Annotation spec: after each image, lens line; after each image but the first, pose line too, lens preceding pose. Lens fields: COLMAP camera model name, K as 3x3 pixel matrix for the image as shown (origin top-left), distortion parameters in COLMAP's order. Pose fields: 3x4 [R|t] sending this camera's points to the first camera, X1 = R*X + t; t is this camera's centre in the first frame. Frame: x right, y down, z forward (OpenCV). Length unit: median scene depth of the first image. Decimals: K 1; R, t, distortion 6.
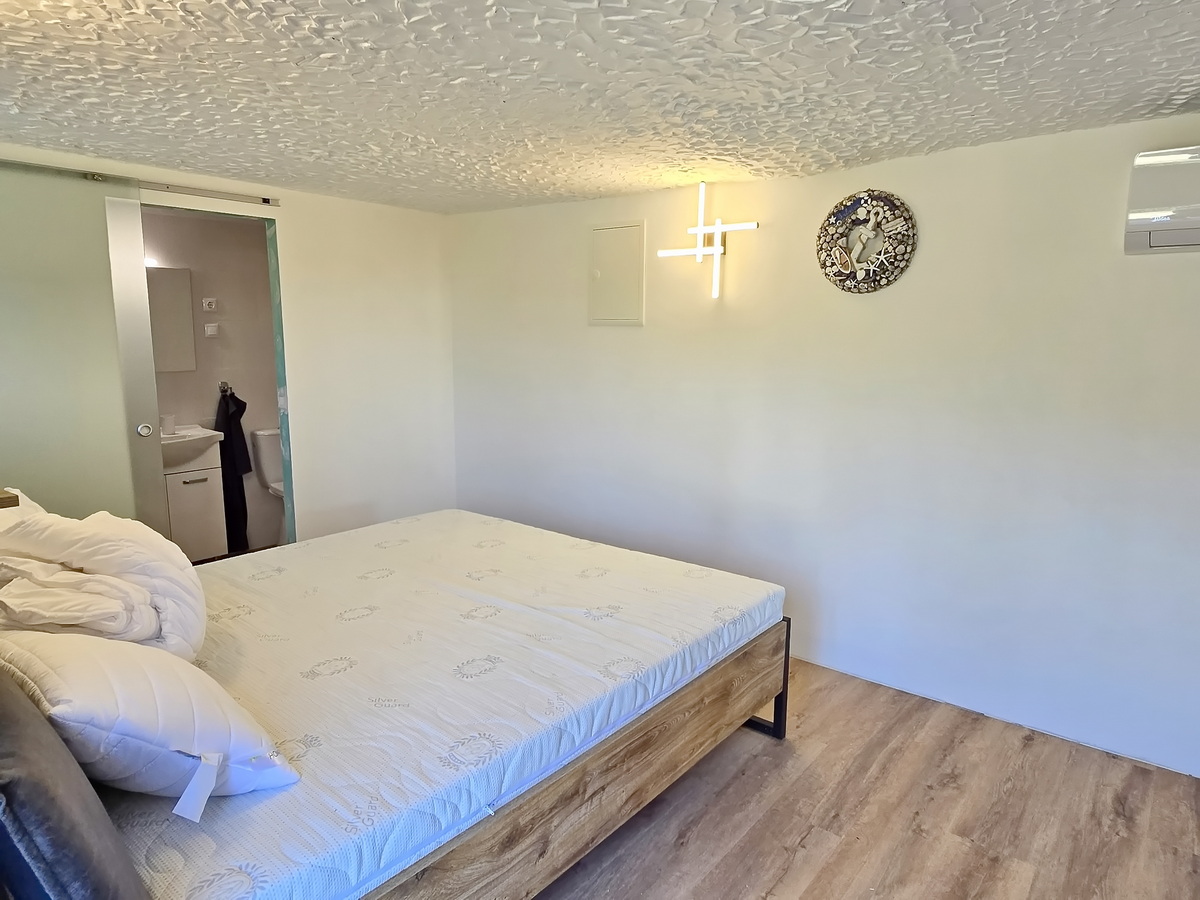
lens RADIAL K [[752.1, 0, 601.8], [0, 752.1, 450.7], [0, 0, 1]] dist [0.004162, -0.005277]
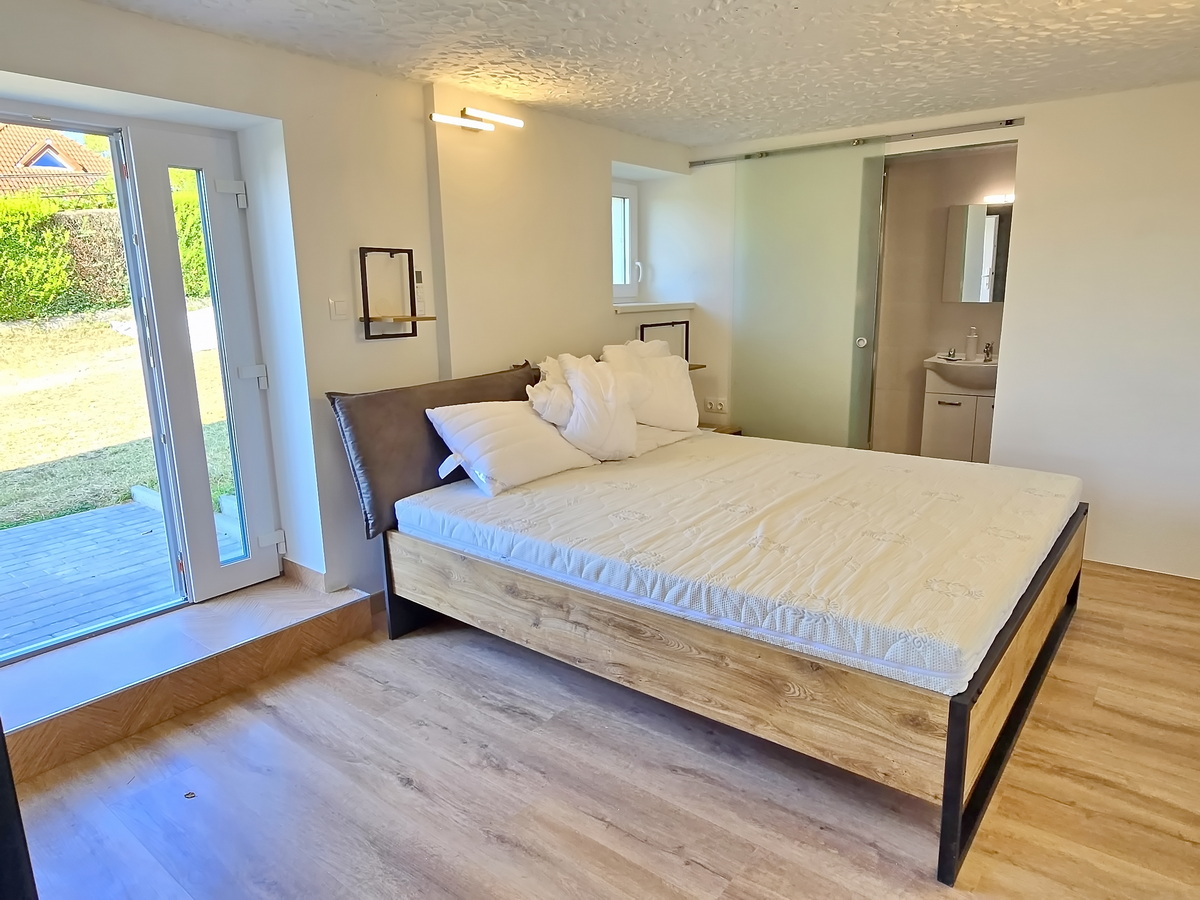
lens RADIAL K [[752.1, 0, 598.3], [0, 752.1, 448.7], [0, 0, 1]] dist [0.004162, -0.005277]
pose [[0.007736, 0.205838, -0.978556, 0.906113], [-0.140955, 0.969039, 0.202722, -0.065078], [0.989986, 0.136364, 0.036510, 0.745692]]
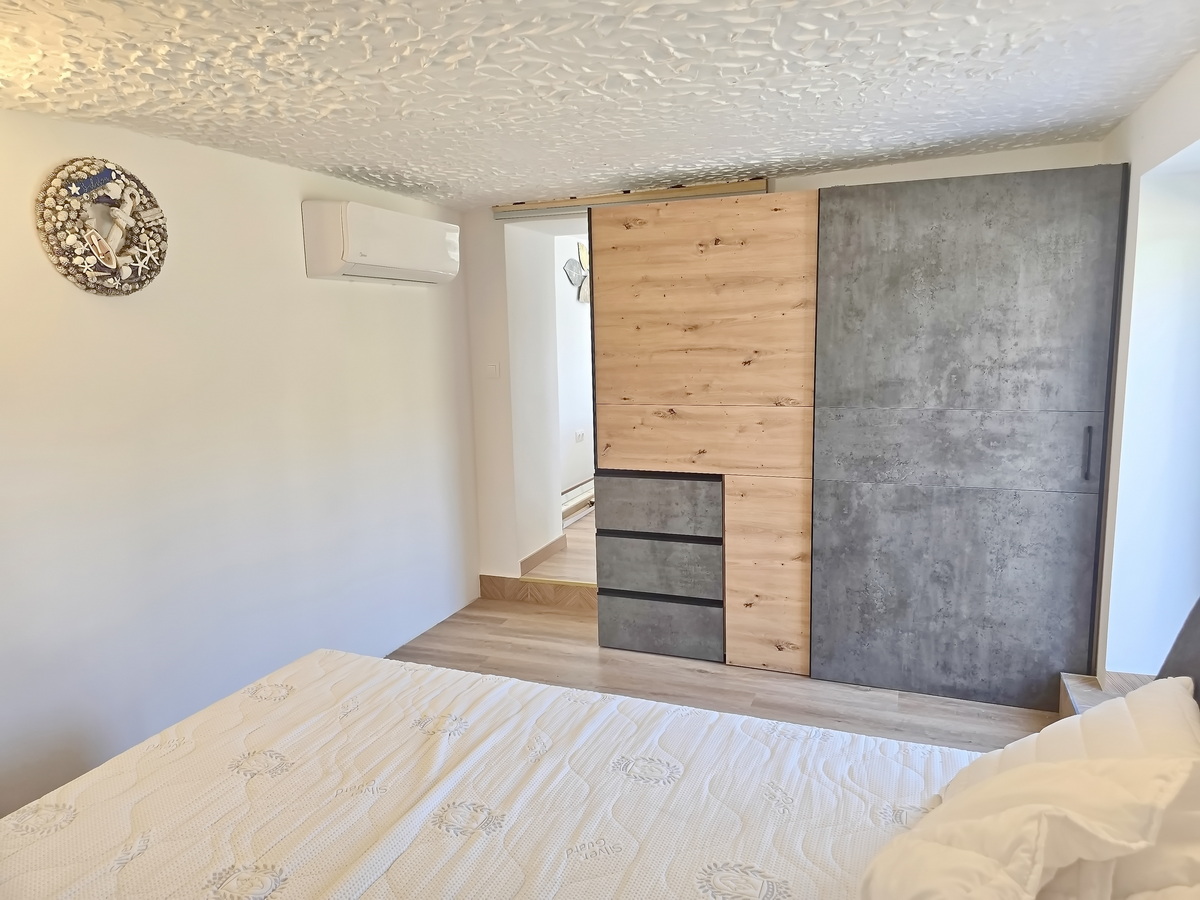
lens RADIAL K [[802.2, 0, 608.3], [0, 802.2, 449.9], [0, 0, 1]] dist [0.060463, -0.056075]
pose [[-0.305546, -0.139979, 0.941832, -0.756527], [0.171006, 0.964985, 0.198898, -0.175581], [-0.936696, 0.221832, -0.270910, 1.006194]]
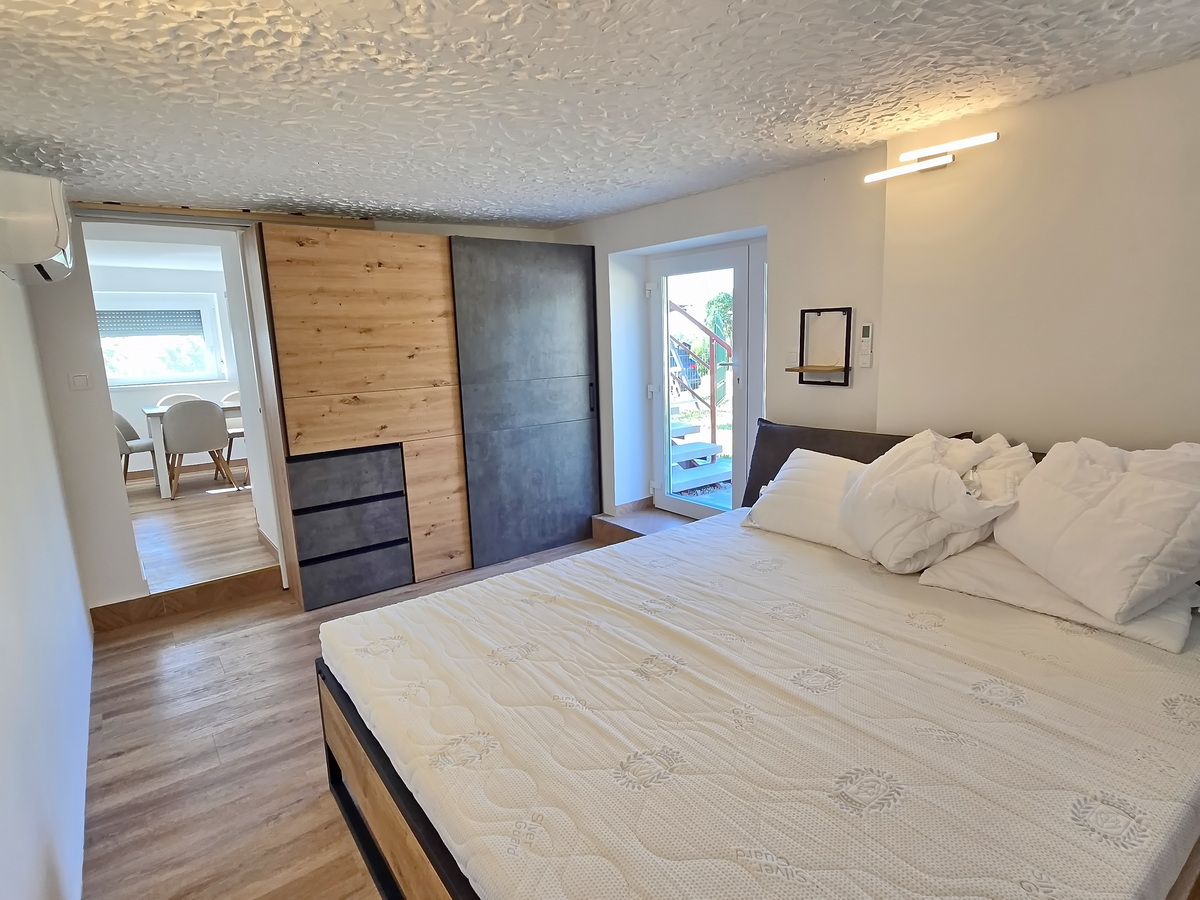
lens RADIAL K [[633.8, 0, 599.6], [0, 633.8, 456.3], [0, 0, 1]] dist [-0.009551, 0.001253]
pose [[-0.970390, -0.020148, 0.240703, -0.278826], [0.064589, 0.938584, 0.338951, -0.260719], [-0.232749, 0.344461, -0.909491, 1.717973]]
